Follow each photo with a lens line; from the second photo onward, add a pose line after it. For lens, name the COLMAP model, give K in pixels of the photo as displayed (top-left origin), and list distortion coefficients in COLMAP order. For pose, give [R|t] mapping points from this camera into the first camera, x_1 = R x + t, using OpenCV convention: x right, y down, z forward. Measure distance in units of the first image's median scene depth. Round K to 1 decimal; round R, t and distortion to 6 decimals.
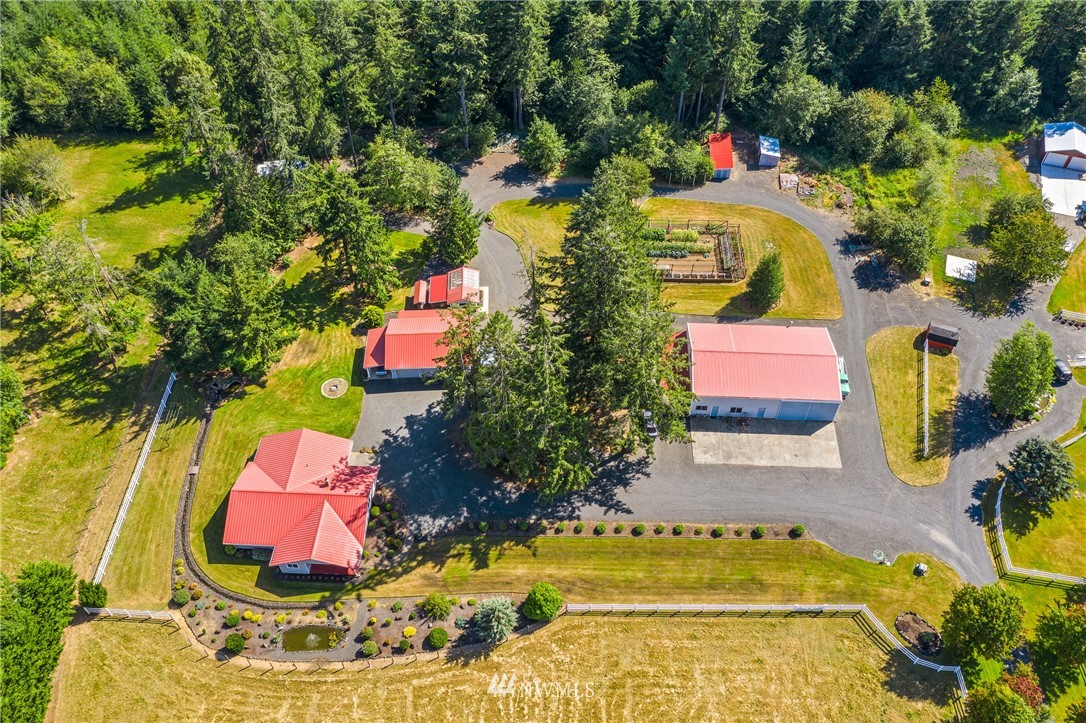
lens RADIAL K [[871.5, 0, 543.0], [0, 871.5, 361.5], [0, 0, 1]] dist [-0.005786, -0.002618]
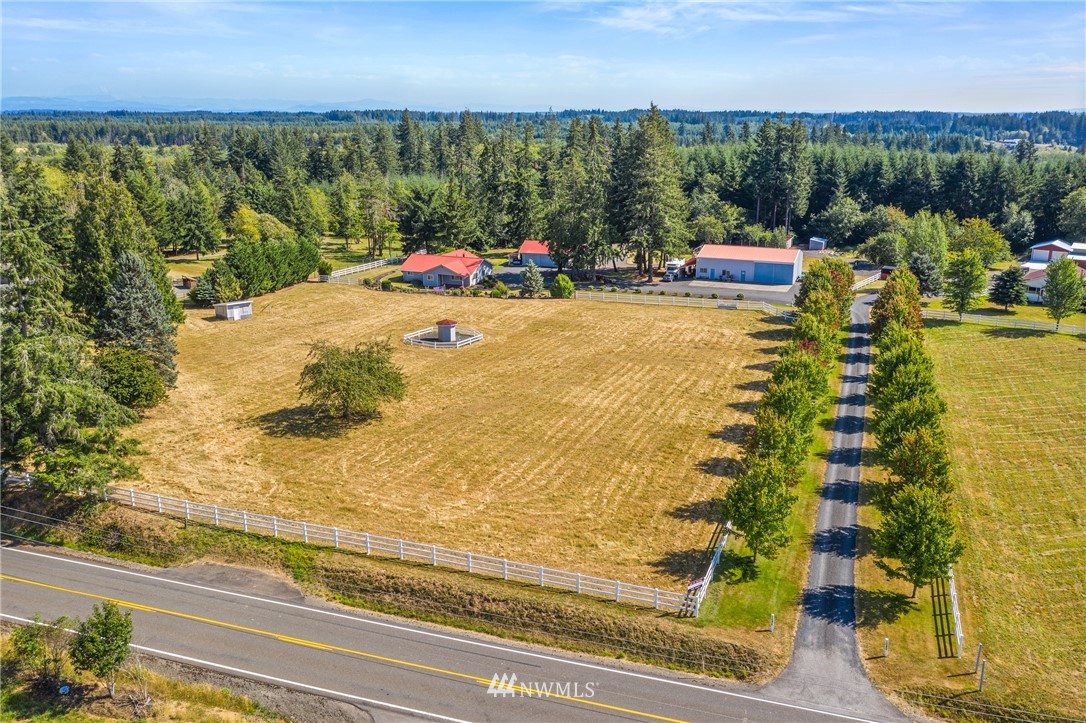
lens RADIAL K [[868.7, 0, 543.0], [0, 868.7, 361.5], [0, 0, 1]] dist [0.002840, 0.004370]
pose [[0.941211, 0.096384, -0.323777, 0.434043], [-0.256502, 0.827603, -0.499279, 1.040173], [0.219836, 0.552976, 0.803672, -0.204113]]
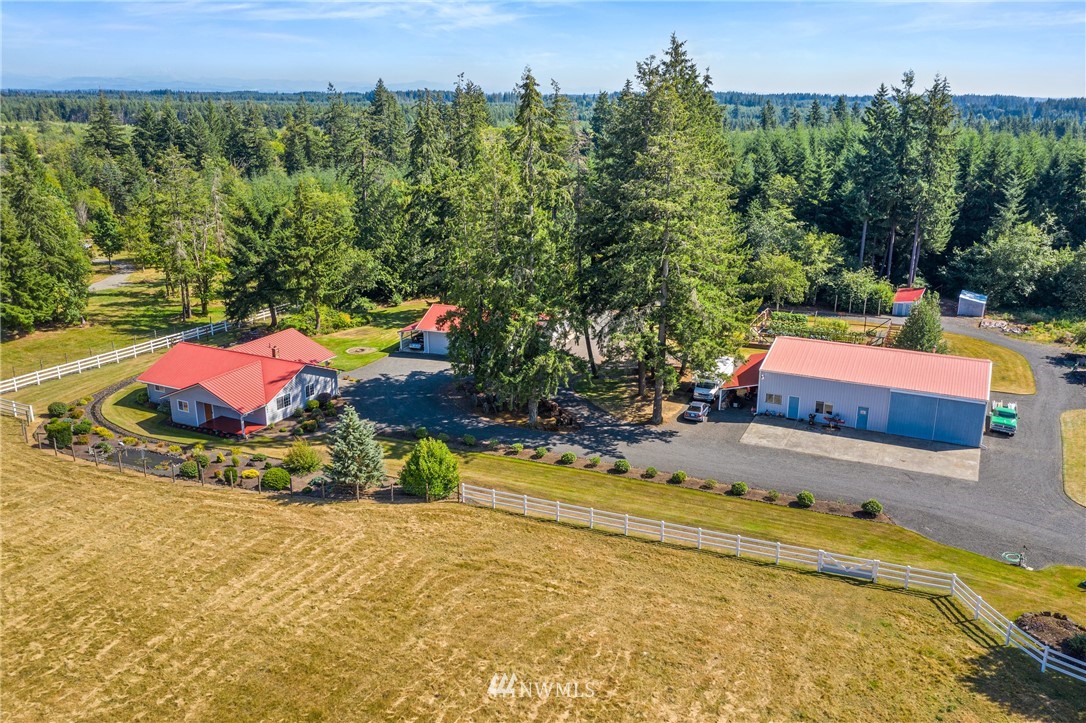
lens RADIAL K [[868.7, 0, 543.0], [0, 868.7, 361.5], [0, 0, 1]] dist [0.002840, 0.004370]
pose [[0.920121, 0.122840, -0.371870, 0.273499], [-0.300428, 0.830530, -0.469002, 0.424063], [0.251237, 0.543258, 0.801093, 0.377438]]
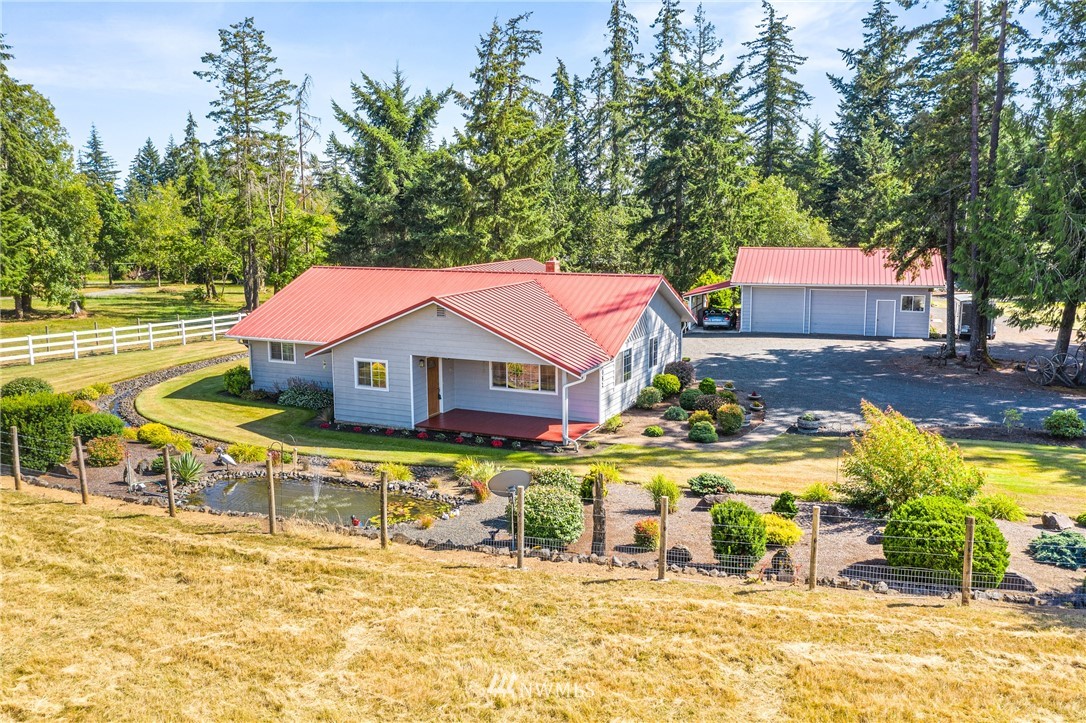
lens RADIAL K [[871.5, 0, 543.0], [0, 871.5, 361.5], [0, 0, 1]] dist [-0.005786, -0.002618]
pose [[0.932321, 0.060577, -0.356523, -0.117004], [-0.271795, 0.767701, -0.580313, 0.344814], [0.238549, 0.637939, 0.732208, 0.711463]]
